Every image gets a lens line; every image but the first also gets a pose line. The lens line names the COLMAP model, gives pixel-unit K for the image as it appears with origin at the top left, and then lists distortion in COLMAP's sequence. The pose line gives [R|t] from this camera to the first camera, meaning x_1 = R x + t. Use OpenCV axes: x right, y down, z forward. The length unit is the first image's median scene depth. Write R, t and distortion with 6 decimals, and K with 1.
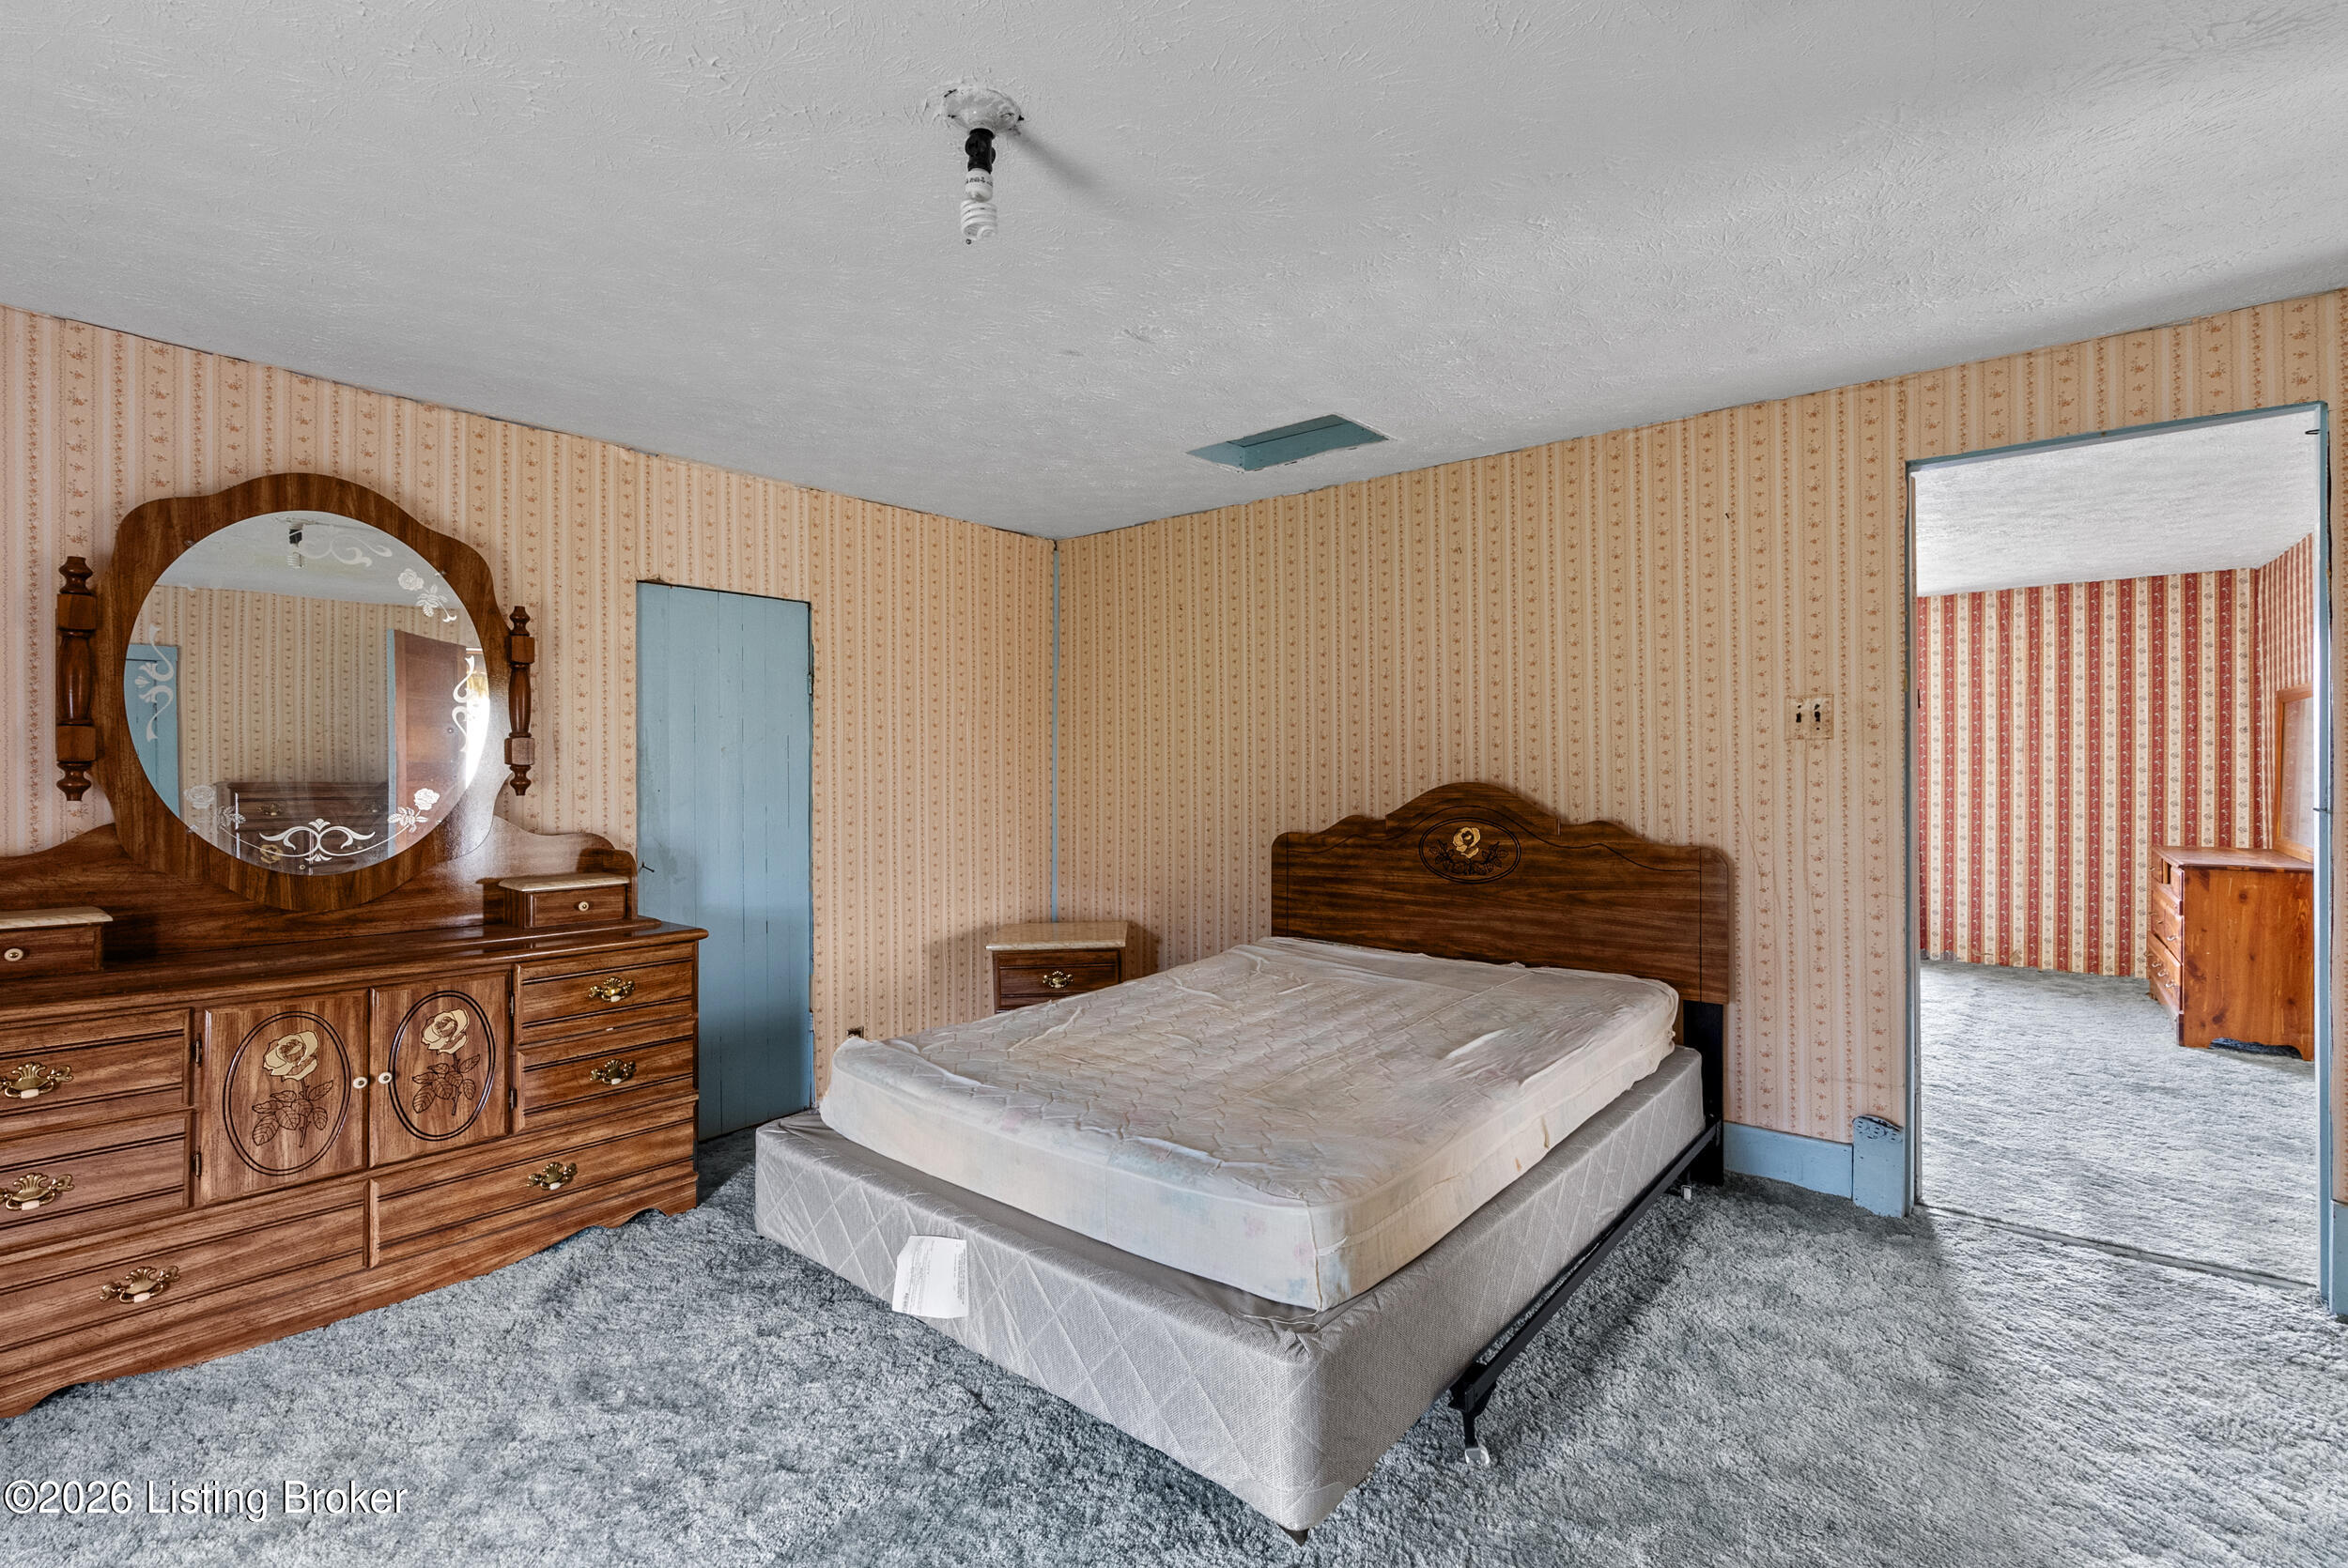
lens RADIAL K [[1059.8, 0, 1181.4], [0, 1059.8, 781.9], [0, 0, 1]] dist [-0.003968, 0.001041]
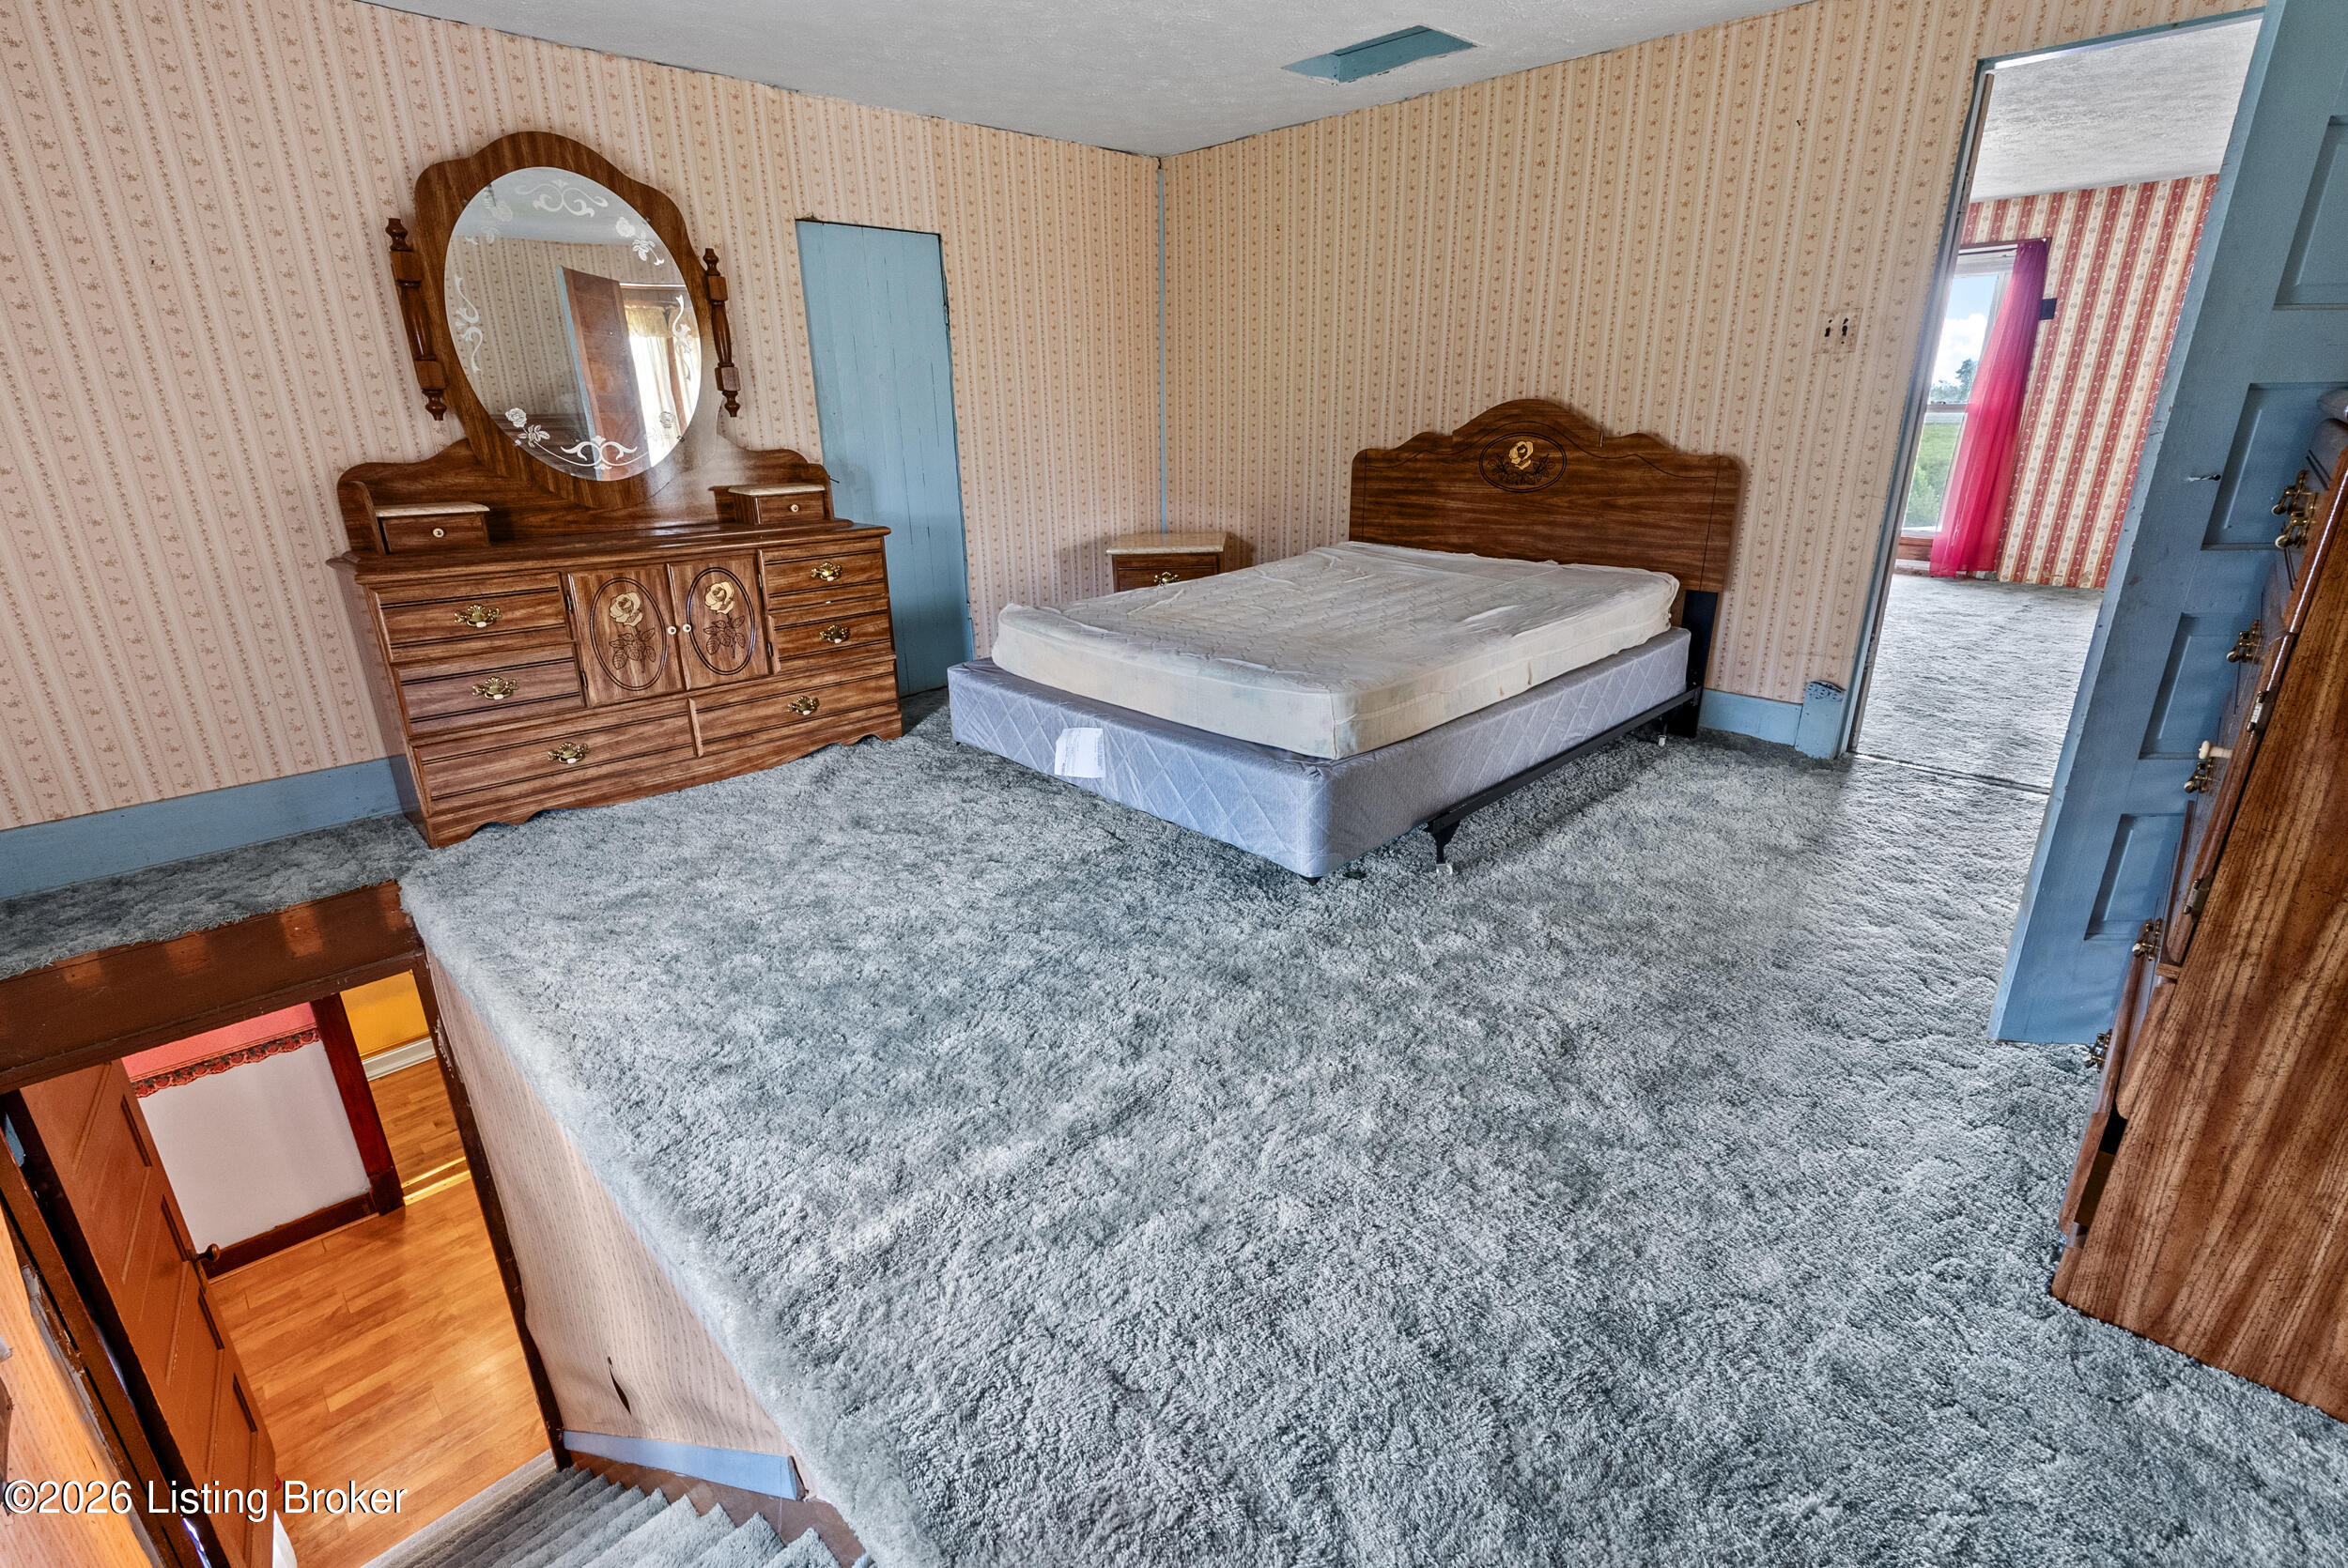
lens RADIAL K [[1059.8, 0, 1181.4], [0, 1059.8, 781.9], [0, 0, 1]] dist [-0.003968, 0.001041]
pose [[0.994360, 0.026450, -0.102707, 0.041946], [0.008439, 0.945601, 0.325219, 0.020497], [0.105722, -0.324251, 0.940045, -0.284083]]
